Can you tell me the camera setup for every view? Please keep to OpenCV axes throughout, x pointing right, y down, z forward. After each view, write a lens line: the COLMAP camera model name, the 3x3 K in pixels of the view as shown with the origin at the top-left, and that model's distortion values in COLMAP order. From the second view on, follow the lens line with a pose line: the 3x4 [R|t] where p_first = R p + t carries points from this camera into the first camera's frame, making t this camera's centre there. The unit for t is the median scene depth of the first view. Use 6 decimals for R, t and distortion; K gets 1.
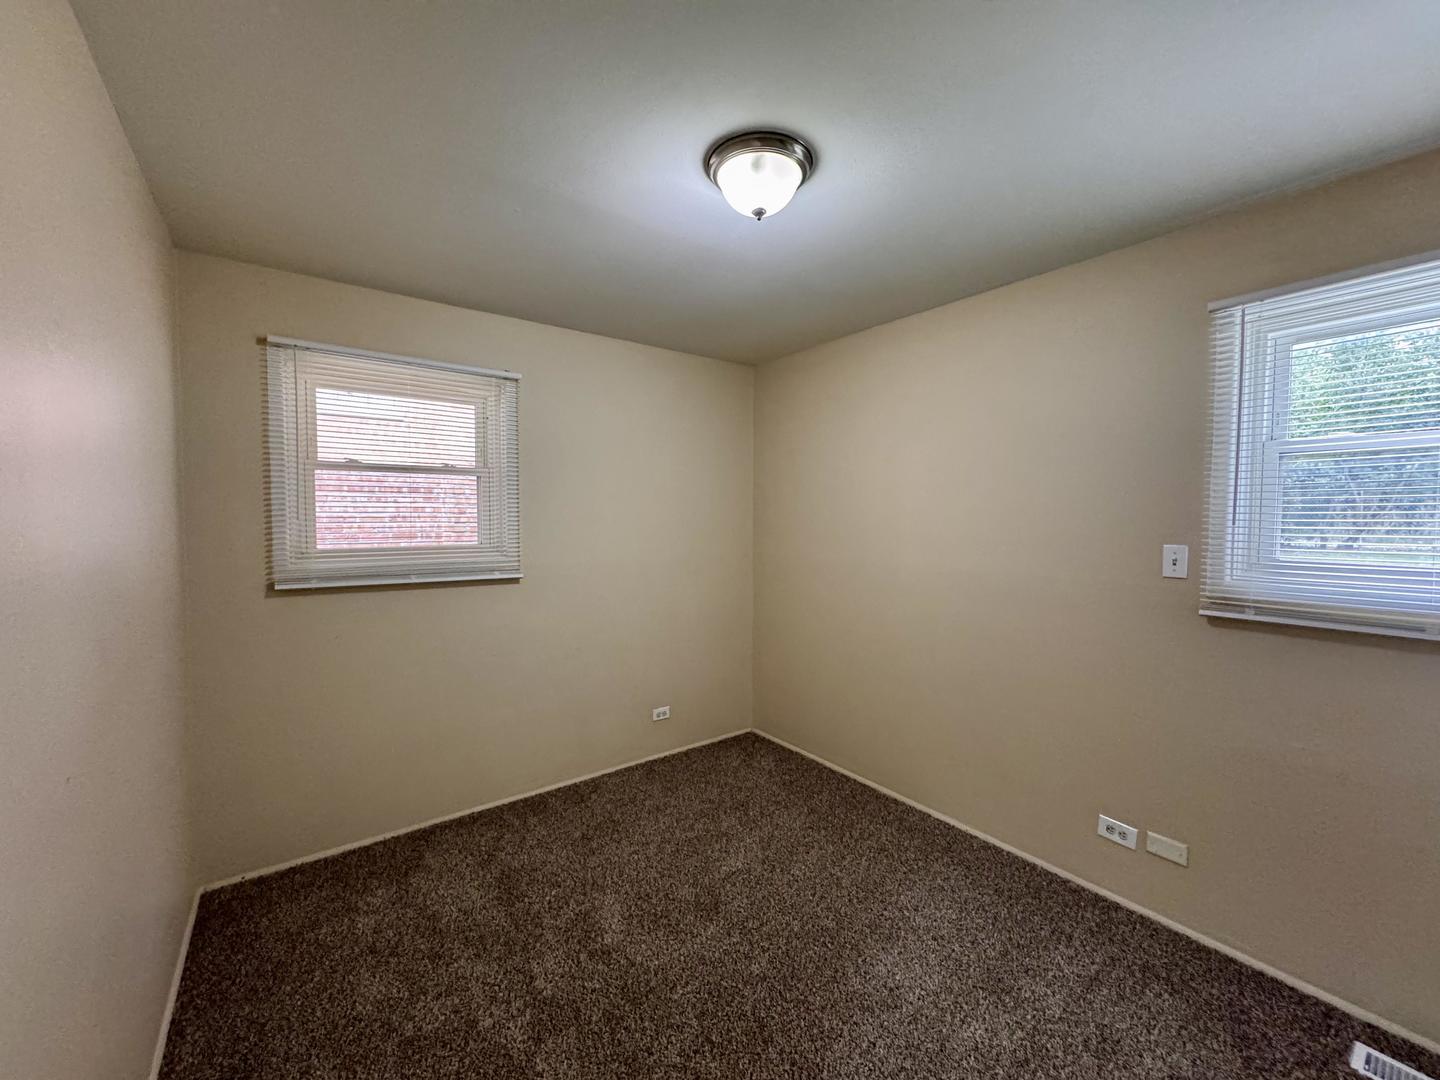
lens RADIAL K [[575.7, 0, 720.0], [0, 575.7, 540.0], [0, 0, 1]] dist [-0.000883, -0.000144]
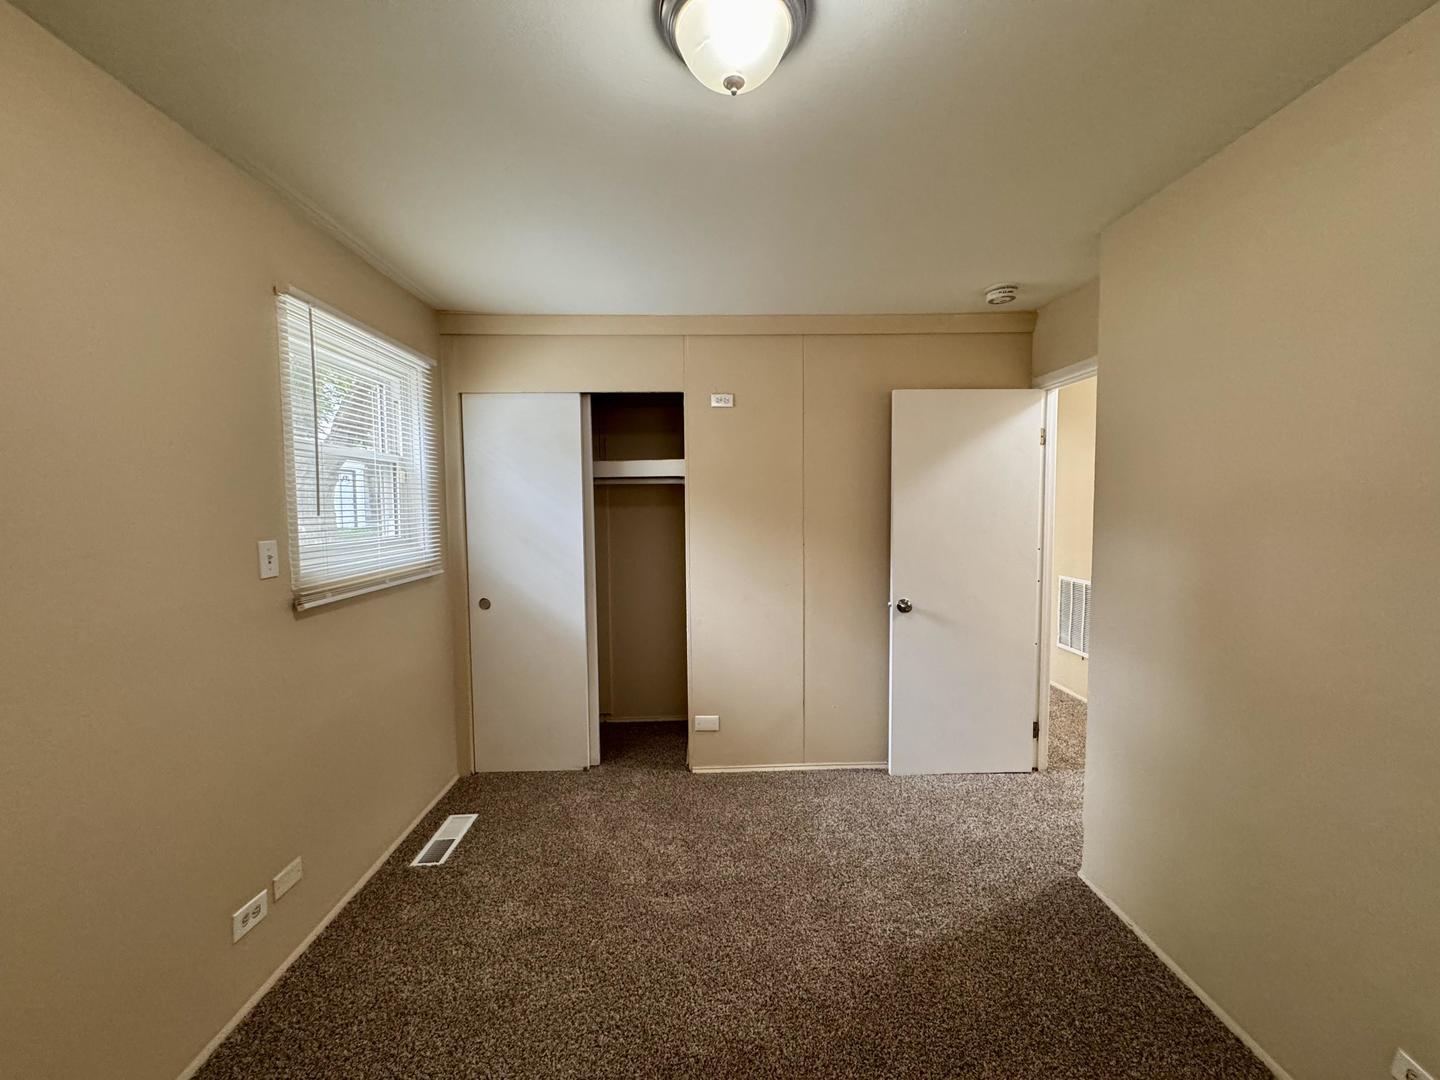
lens RADIAL K [[575.7, 0, 720.0], [0, 575.7, 540.0], [0, 0, 1]] dist [-0.000883, -0.000144]
pose [[-0.817497, -0.030953, 0.575101, -0.299451], [0.031022, 0.994738, 0.097637, -0.060465], [-0.575097, 0.097659, -0.812235, 1.409369]]
